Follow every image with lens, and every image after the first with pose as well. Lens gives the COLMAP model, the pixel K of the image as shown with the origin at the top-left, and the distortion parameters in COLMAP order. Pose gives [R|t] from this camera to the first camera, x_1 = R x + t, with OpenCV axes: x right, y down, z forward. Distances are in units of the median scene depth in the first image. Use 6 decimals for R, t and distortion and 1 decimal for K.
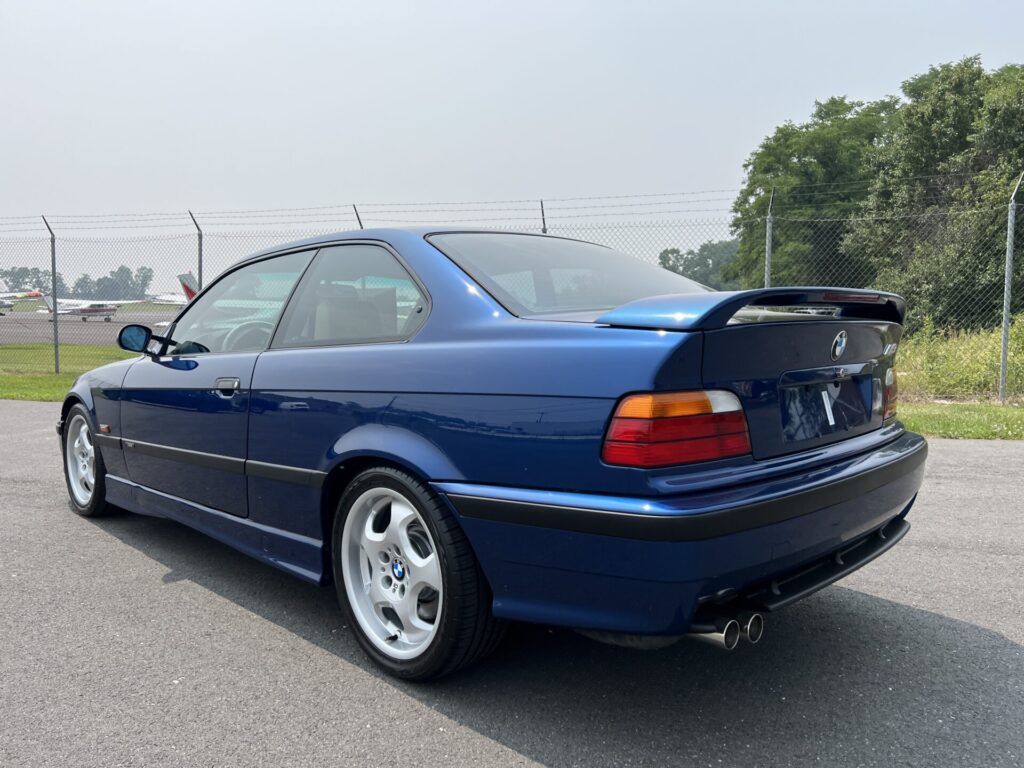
lens RADIAL K [[783.6, 0, 509.6], [0, 783.6, 382.2], [0, 0, 1]] dist [0.048592, -0.084236]
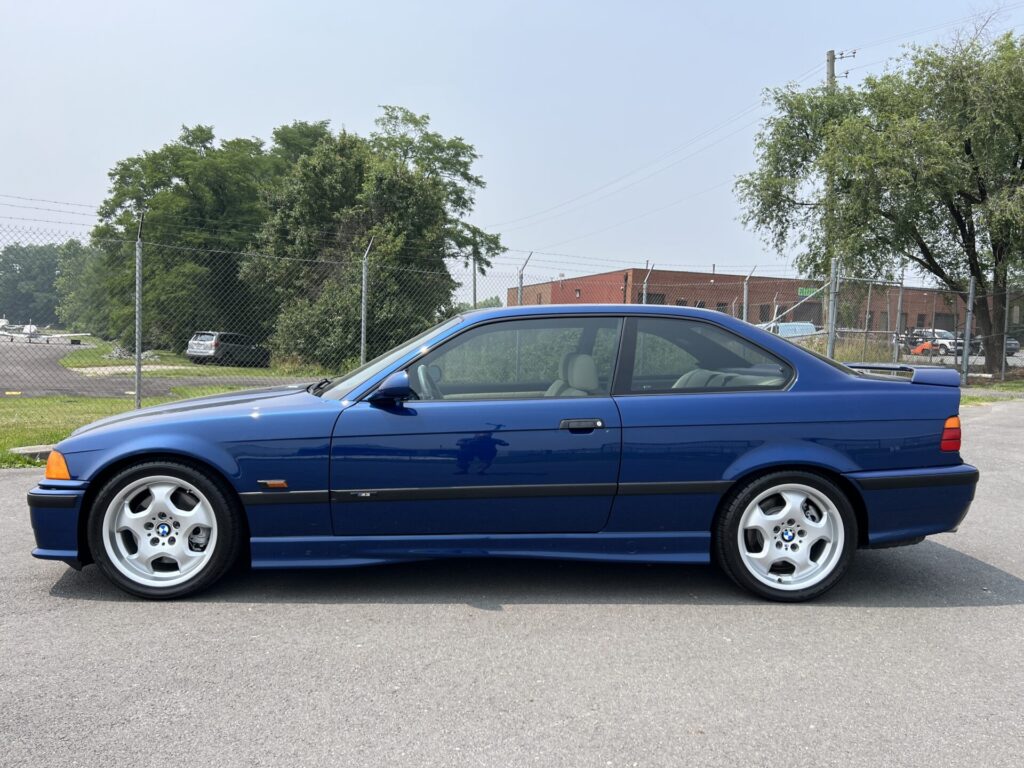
lens RADIAL K [[783.6, 0, 509.6], [0, 783.6, 382.2], [0, 0, 1]] dist [0.048592, -0.084236]
pose [[0.654717, -0.009477, 0.755815, -0.163987], [0.025234, 0.999638, -0.009324, -0.006626], [-0.755453, 0.025177, 0.654719, 0.036391]]
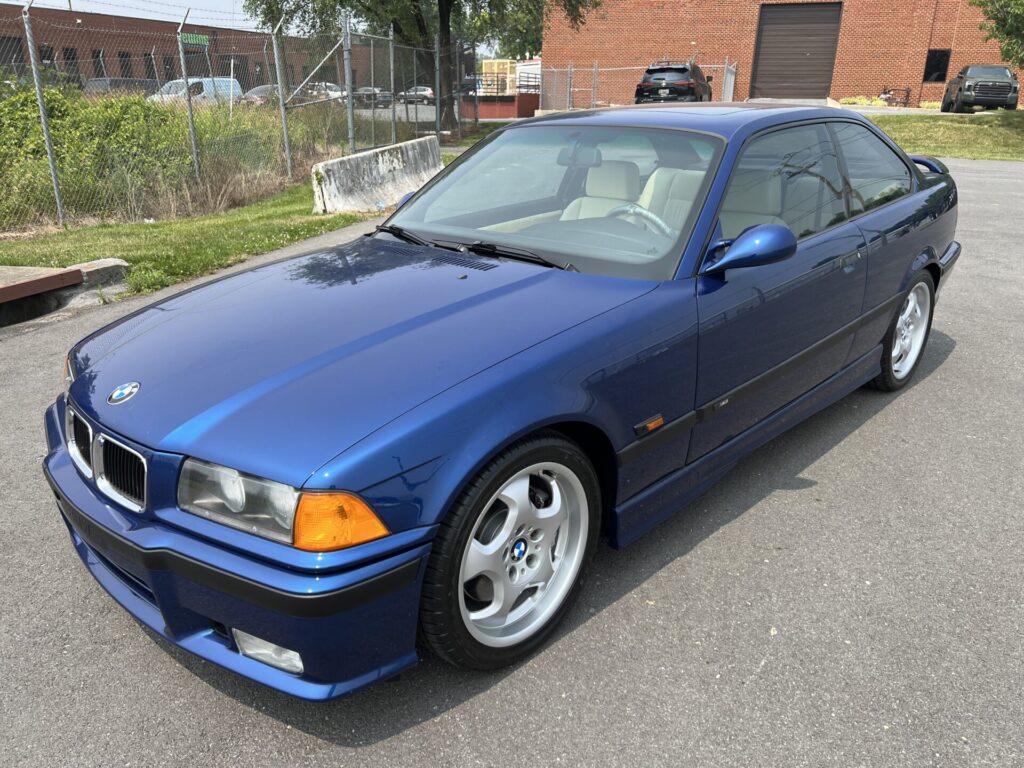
lens RADIAL K [[783.6, 0, 509.6], [0, 783.6, 382.2], [0, 0, 1]] dist [0.048592, -0.084236]
pose [[-0.039851, -0.321292, 0.946141, -0.170984], [0.084062, 0.942459, 0.323582, -0.027328], [-0.995663, 0.092429, -0.010550, 0.181083]]
